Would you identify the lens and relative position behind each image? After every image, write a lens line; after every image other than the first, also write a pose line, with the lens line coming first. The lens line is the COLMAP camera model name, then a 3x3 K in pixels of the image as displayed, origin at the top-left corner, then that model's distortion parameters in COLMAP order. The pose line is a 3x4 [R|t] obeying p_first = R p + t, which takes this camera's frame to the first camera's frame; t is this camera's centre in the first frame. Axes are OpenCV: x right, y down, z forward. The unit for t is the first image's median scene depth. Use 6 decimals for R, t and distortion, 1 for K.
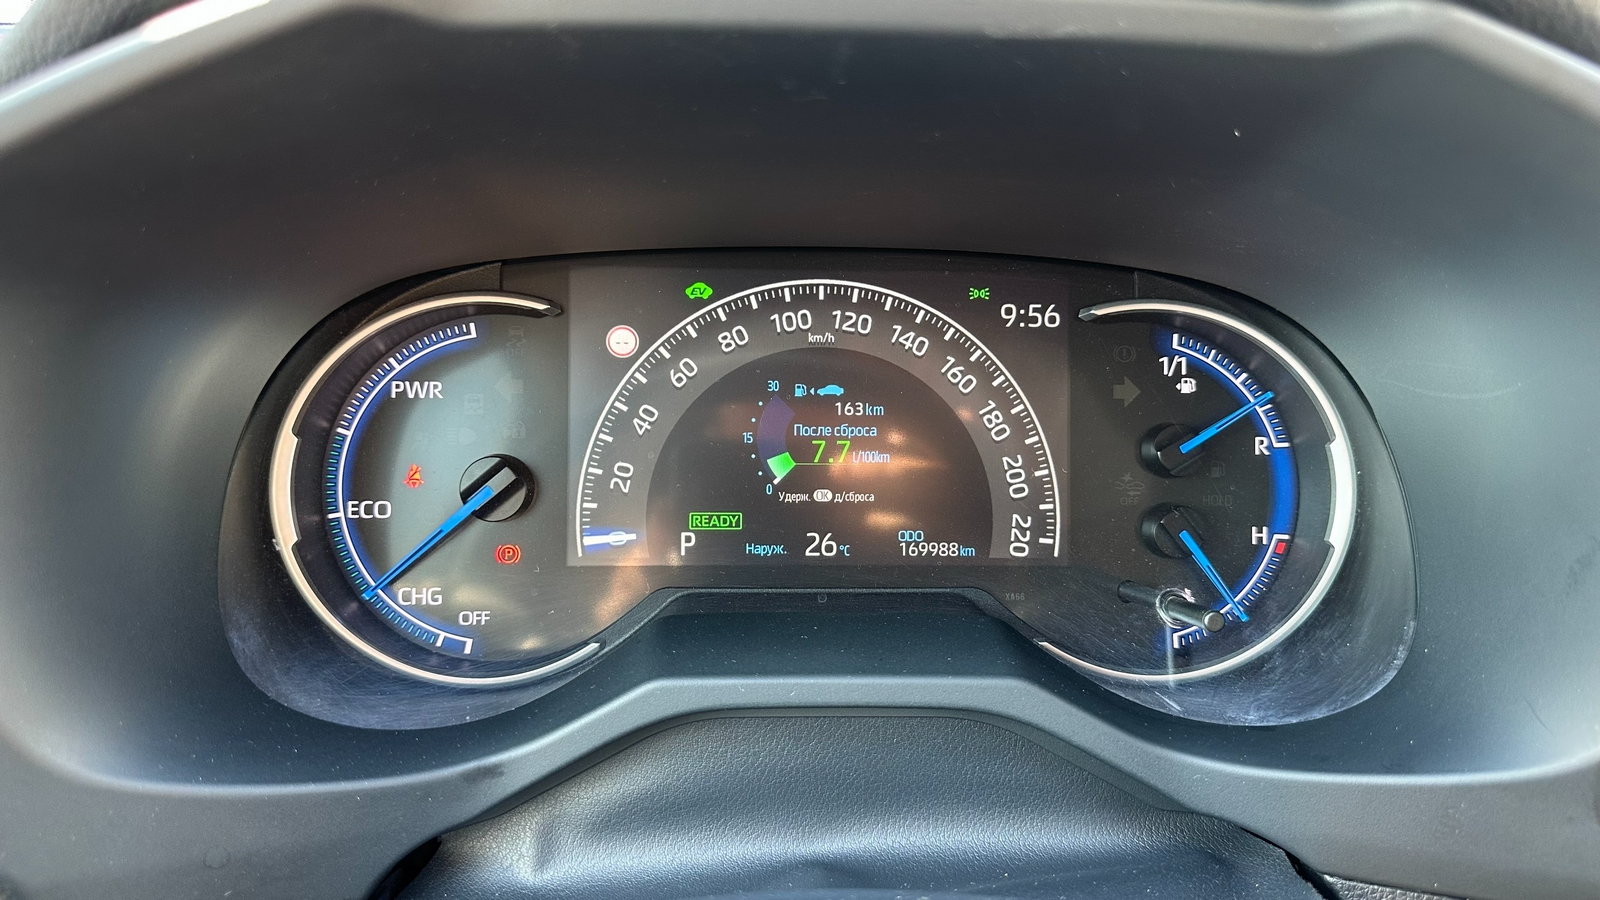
lens RADIAL K [[1123.6, 0, 804.2], [0, 1123.6, 440.8], [0, 0, 1]] dist [0.034372, -0.060913]
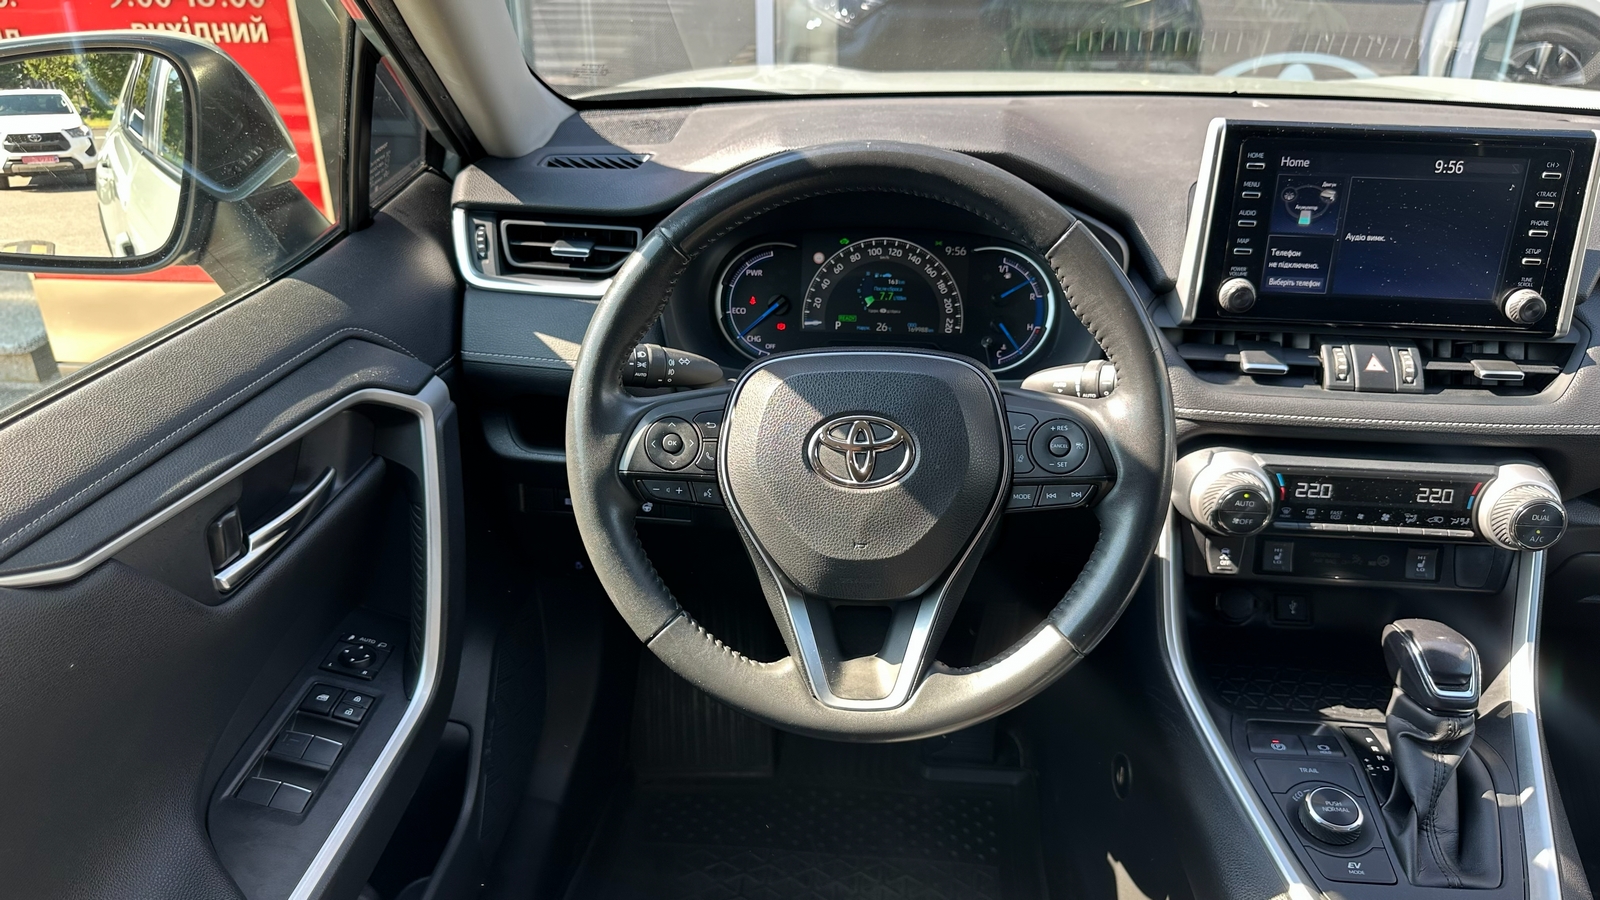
lens RADIAL K [[1123.6, 0, 809.5], [0, 1123.6, 455.5], [0, 0, 1]] dist [0.034372, -0.060913]
pose [[0.993223, 0.035352, -0.110719, 0.166817], [-0.024948, 0.995262, 0.093977, 0.156767], [0.113517, -0.090578, 0.989399, -2.033303]]
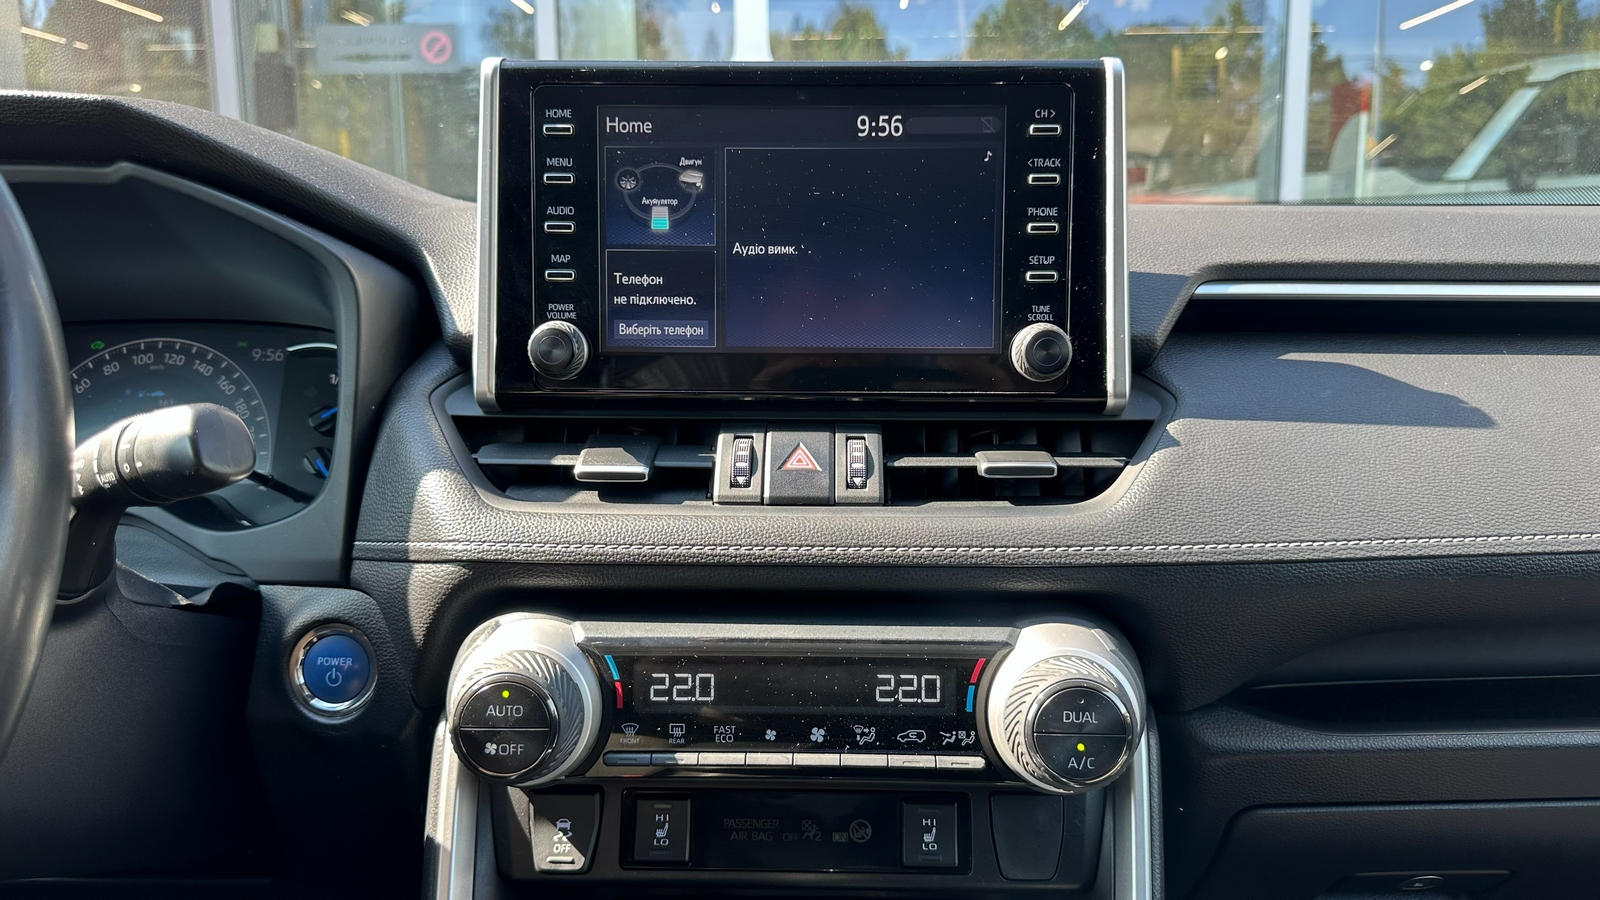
lens RADIAL K [[1123.6, 0, 811.7], [0, 1123.6, 447.6], [0, 0, 1]] dist [0.034372, -0.060913]
pose [[0.997580, -0.019485, -0.066743, 1.247287], [0.005685, 0.979573, -0.201010, 0.432081], [0.069296, 0.200144, 0.977313, -0.764101]]
